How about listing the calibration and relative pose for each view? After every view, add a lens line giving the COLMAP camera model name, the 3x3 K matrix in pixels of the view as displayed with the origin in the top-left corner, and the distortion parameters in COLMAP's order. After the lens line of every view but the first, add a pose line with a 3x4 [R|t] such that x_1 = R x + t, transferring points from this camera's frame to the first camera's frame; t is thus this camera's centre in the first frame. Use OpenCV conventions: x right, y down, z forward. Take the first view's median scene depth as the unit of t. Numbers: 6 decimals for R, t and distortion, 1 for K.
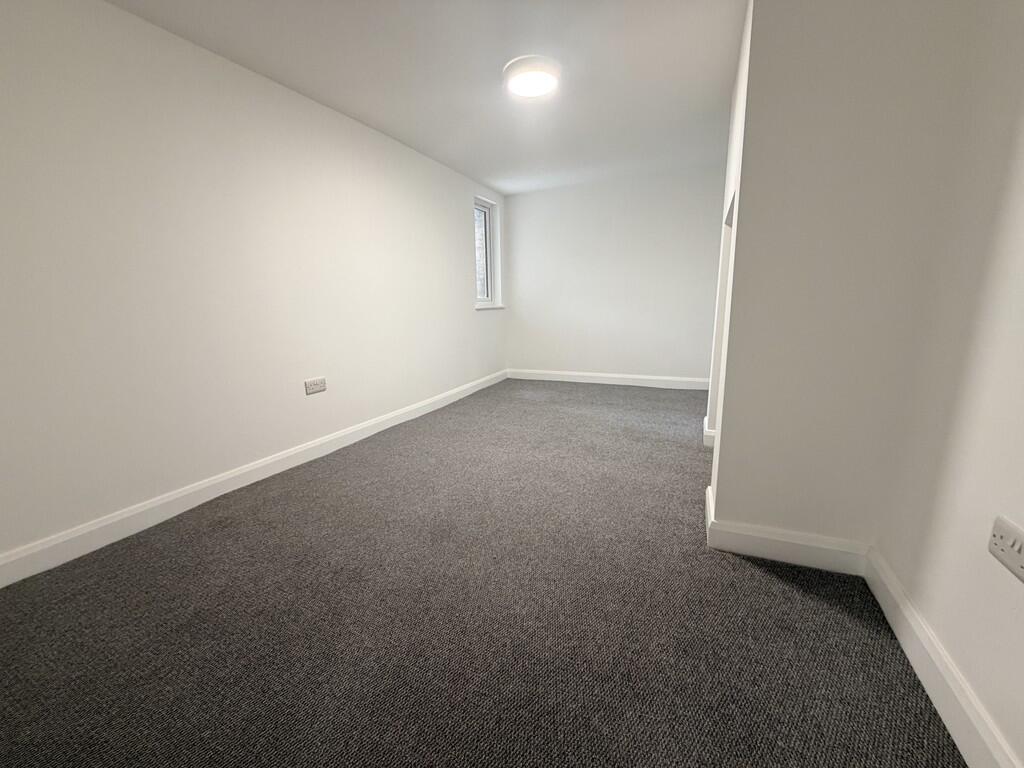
lens RADIAL K [[408.5, 0, 511.6], [0, 408.5, 381.8], [0, 0, 1]] dist [0.001525, -0.000086]
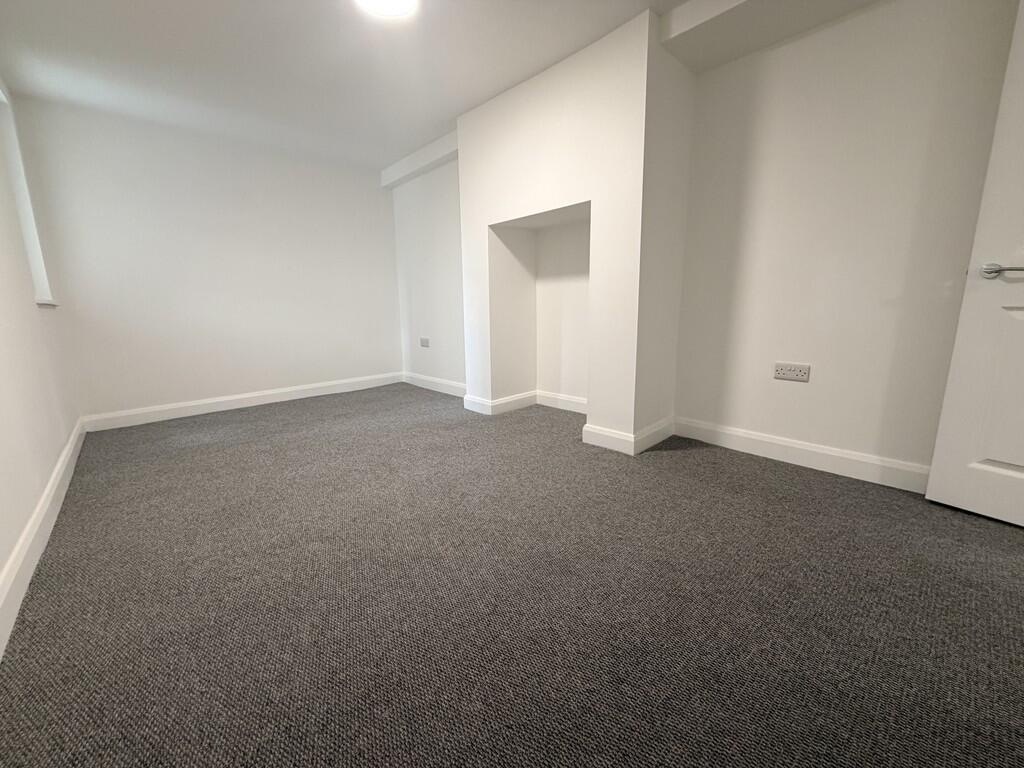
lens RADIAL K [[408.5, 0, 512.3], [0, 408.5, 382.6], [0, 0, 1]] dist [0.001525, -0.000086]
pose [[0.374029, -0.159319, 0.913630, -0.495773], [0.191632, 0.977151, 0.091944, -0.026803], [-0.907403, 0.140691, 0.396013, 0.423754]]
